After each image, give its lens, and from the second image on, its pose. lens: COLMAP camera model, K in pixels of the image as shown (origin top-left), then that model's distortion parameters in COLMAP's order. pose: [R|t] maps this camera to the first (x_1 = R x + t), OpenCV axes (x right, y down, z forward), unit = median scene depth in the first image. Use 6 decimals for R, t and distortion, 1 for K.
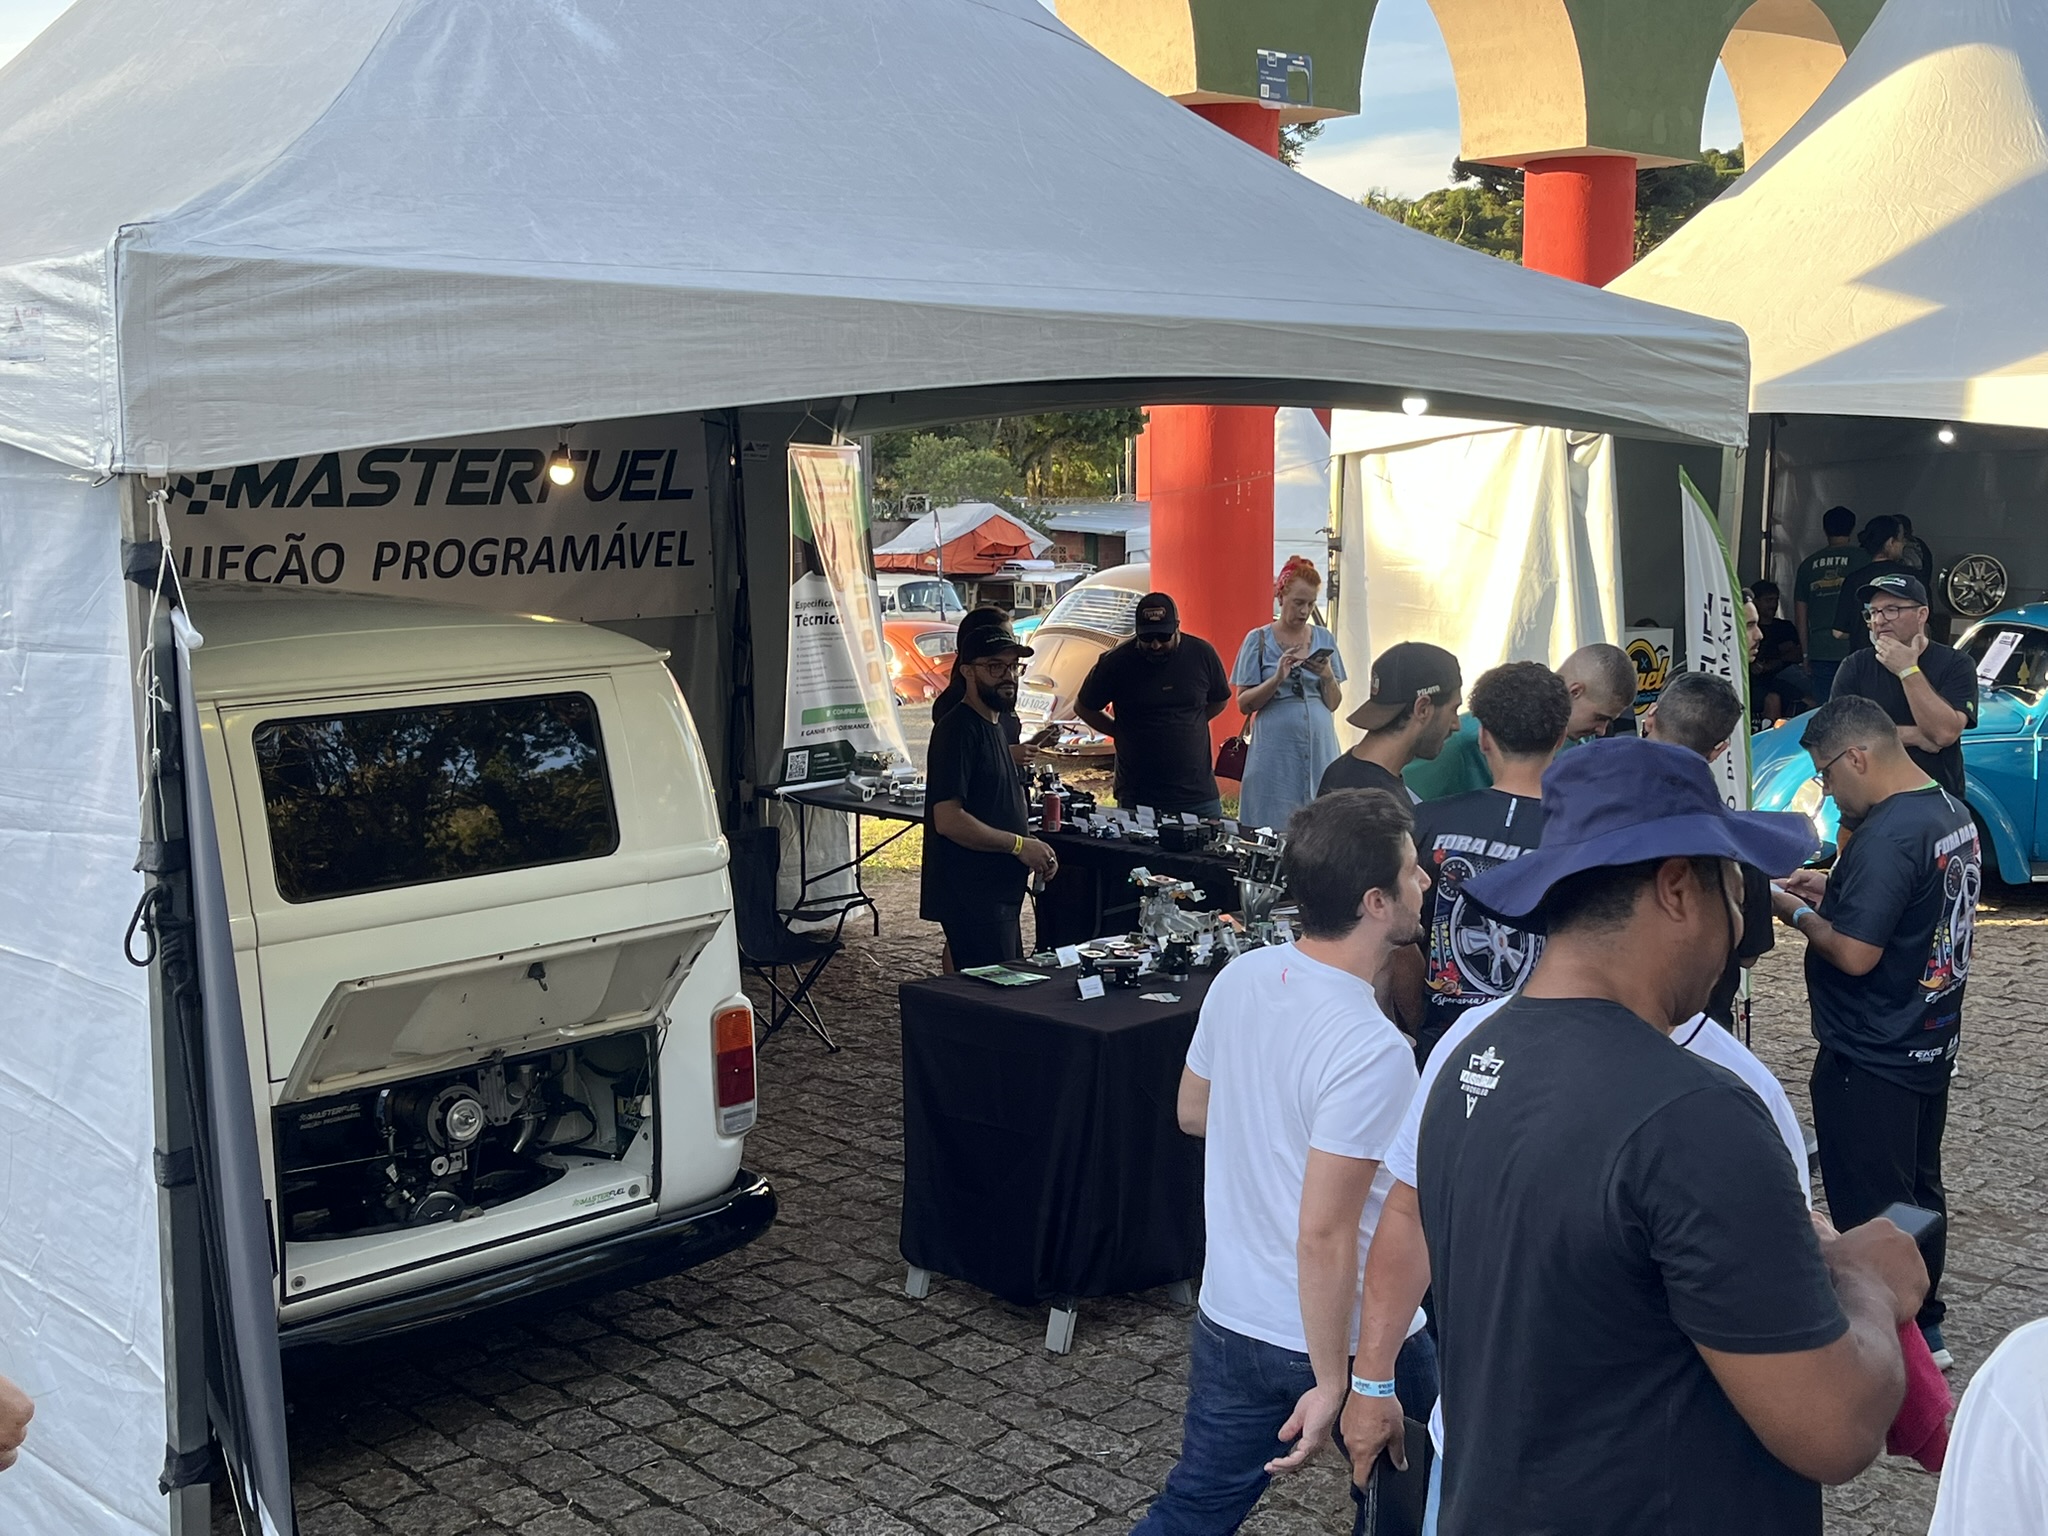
lens RADIAL K [[2274.1, 0, 1020.7], [0, 2274.1, 755.5], [0, 0, 1]] dist [0.034996, 0.000000]
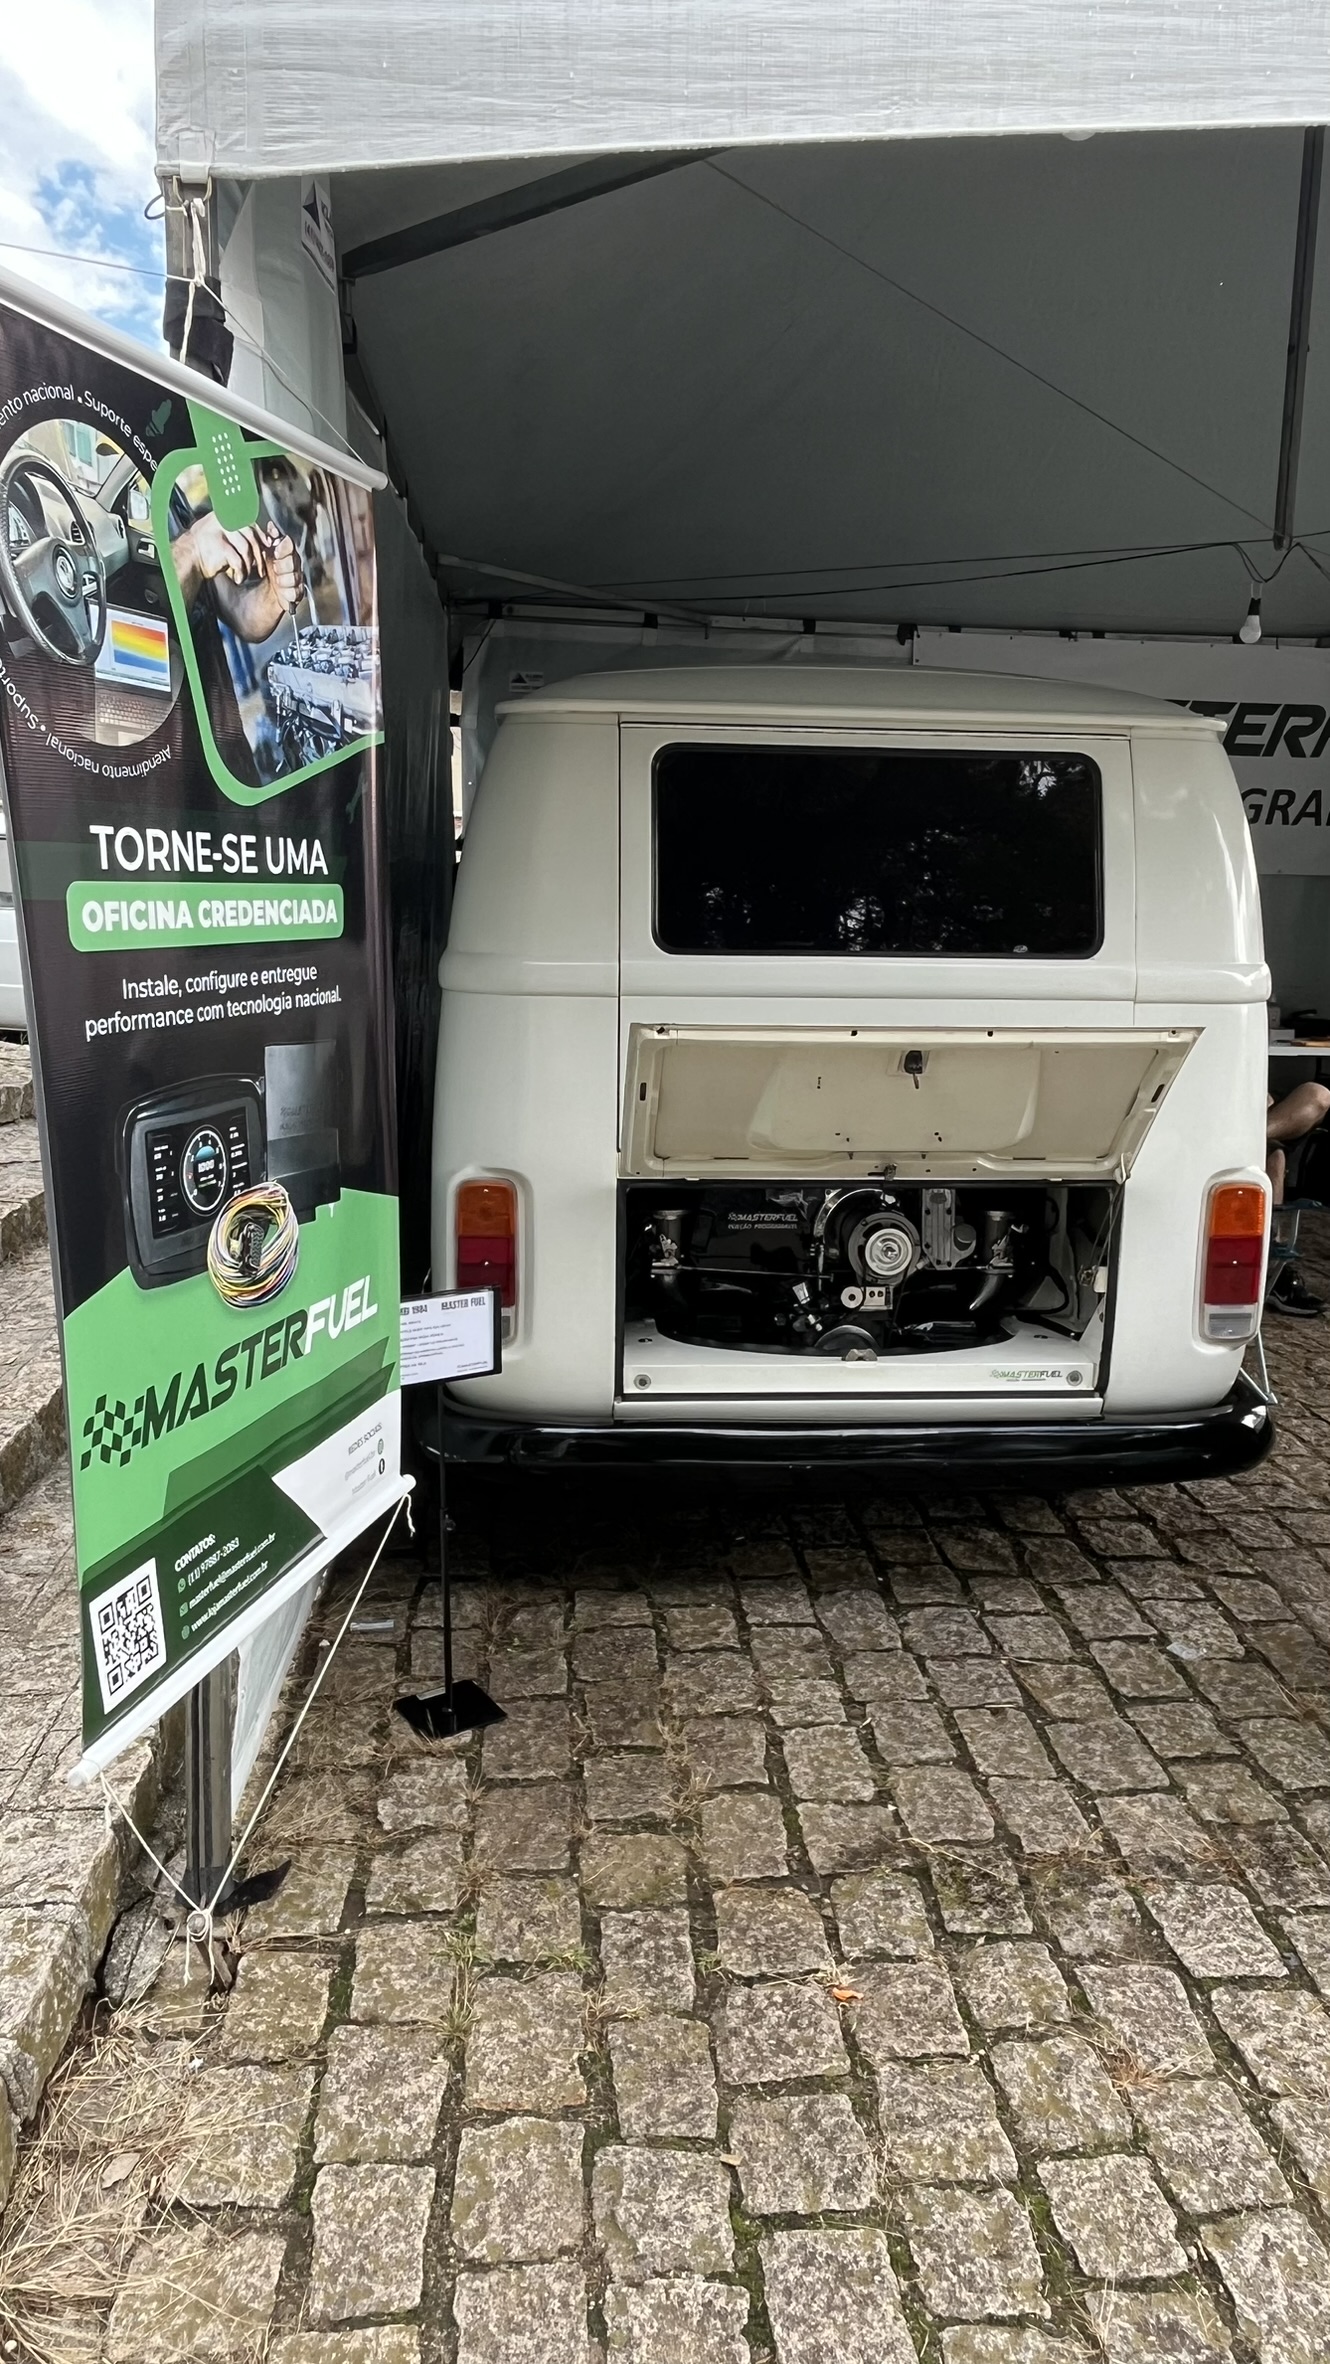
lens RADIAL K [[1566.2, 0, 667.8], [0, 1566.2, 1170.4], [0, 0, 1]] dist [-0.000305, -0.001004]
pose [[0.779120, 0.146604, -0.609491, 0.050257], [-0.109535, 0.989149, 0.097906, 0.077288], [0.617231, -0.009520, 0.786725, 0.462751]]
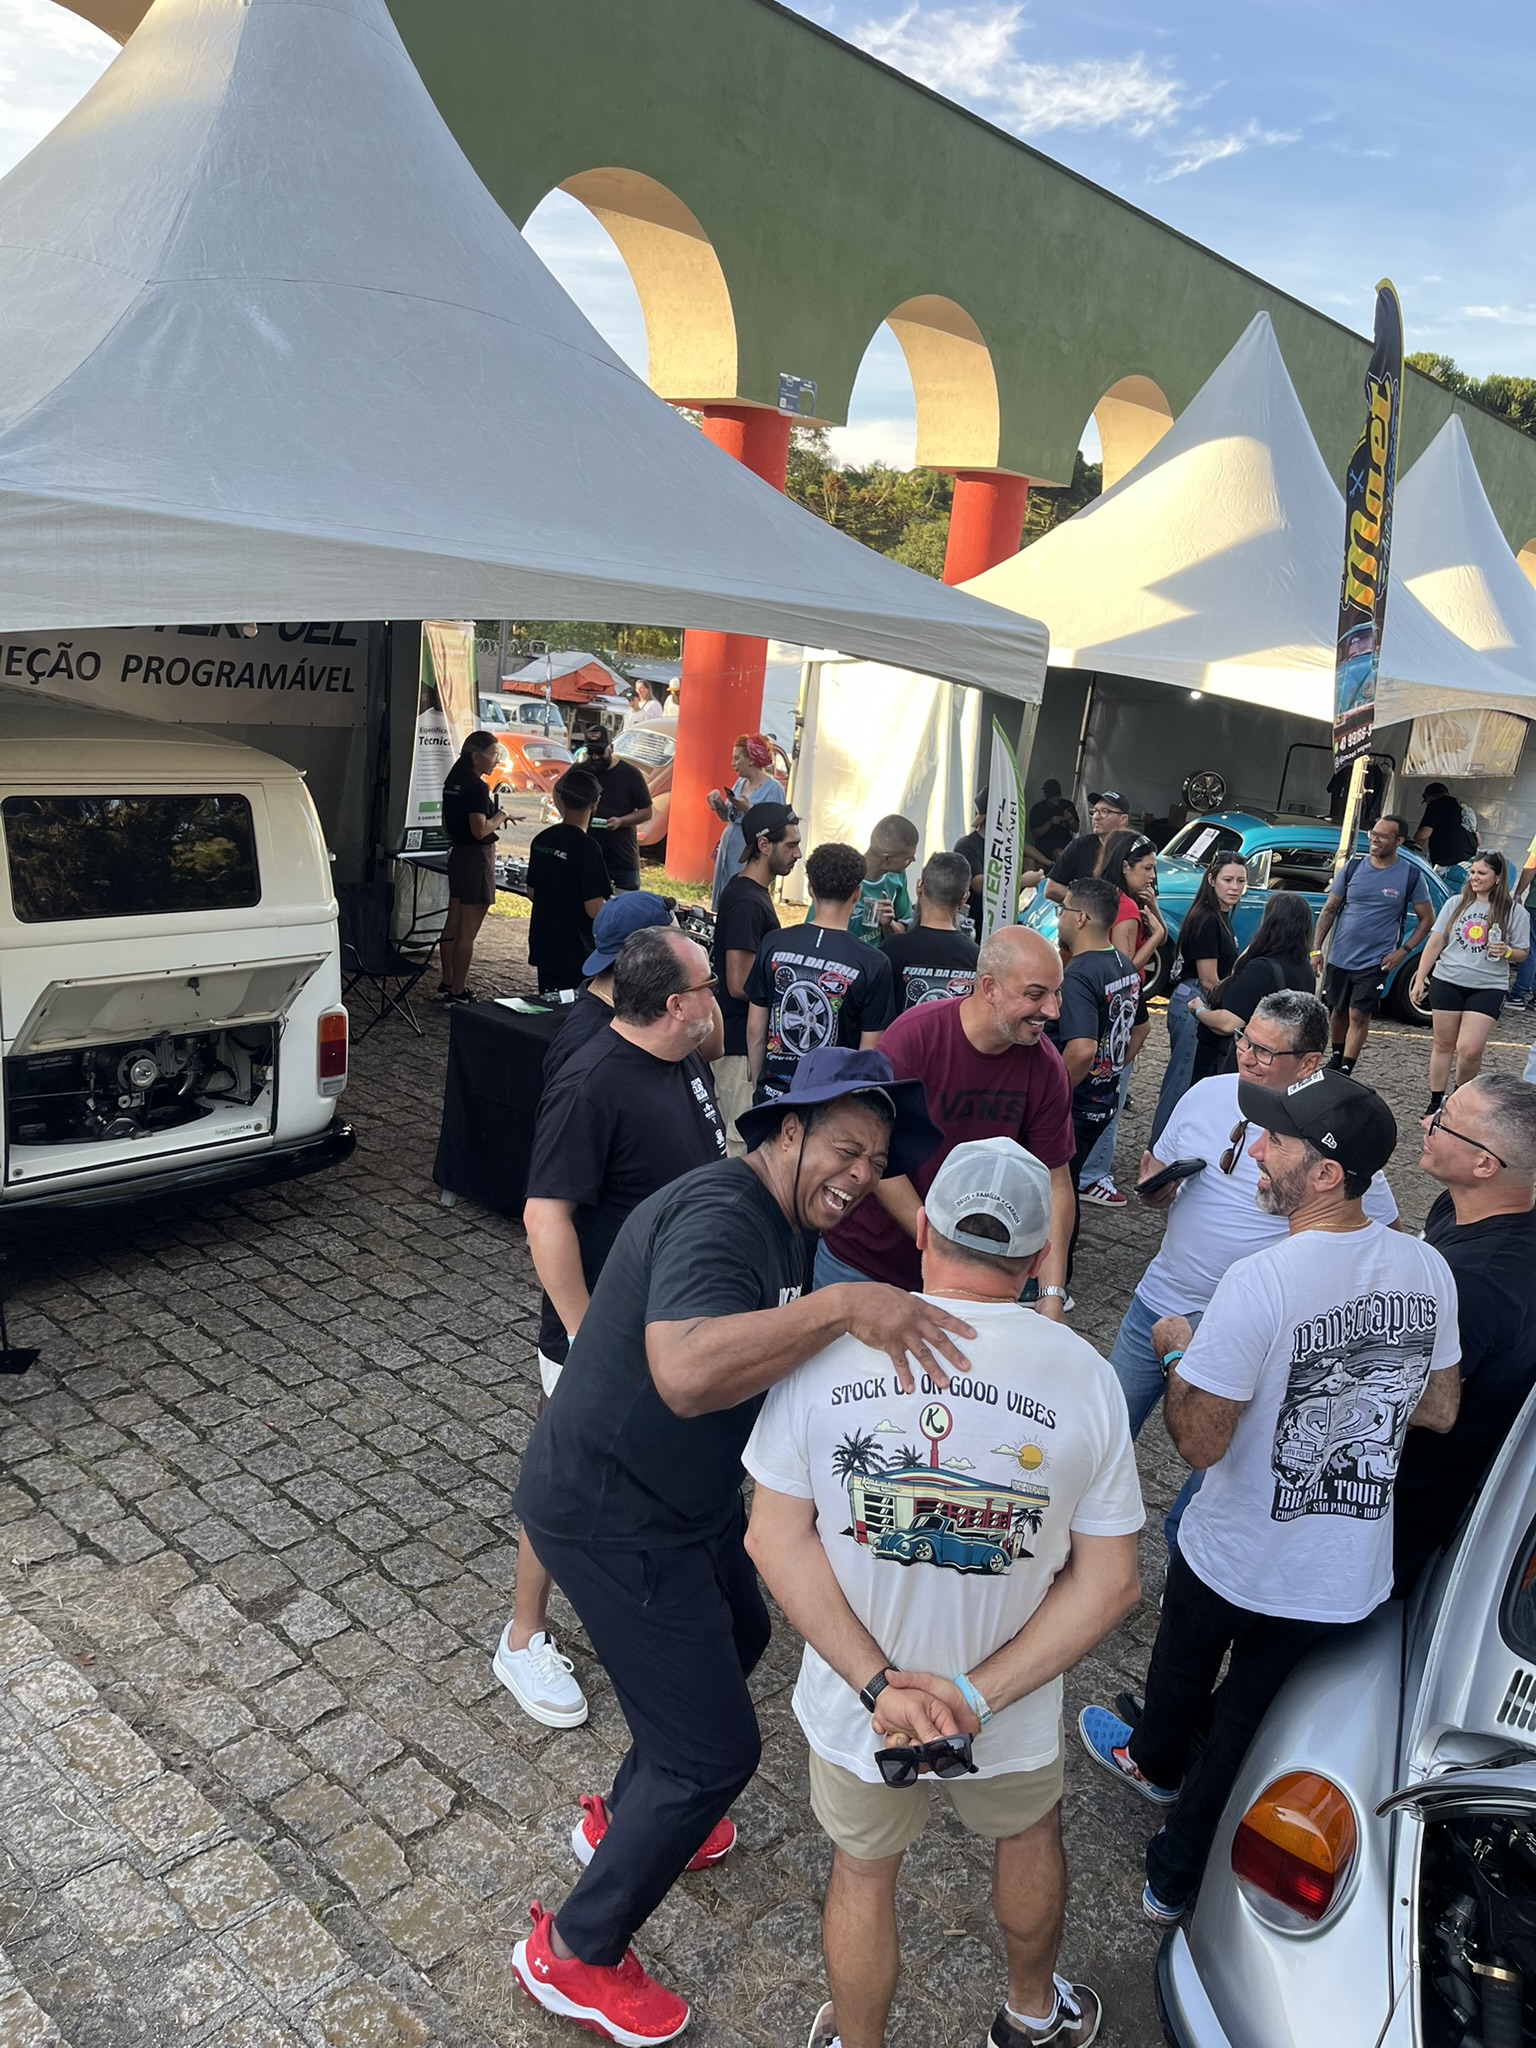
lens RADIAL K [[1525.3, 0, 764.8], [0, 1525.3, 1016.9], [0, 0, 1]] dist [0.022458, -0.013202]
pose [[0.989302, 0.086561, 0.117427, 0.038705], [-0.099830, 0.988650, 0.112269, -0.030056], [-0.106376, -0.122791, 0.986715, -0.033972]]
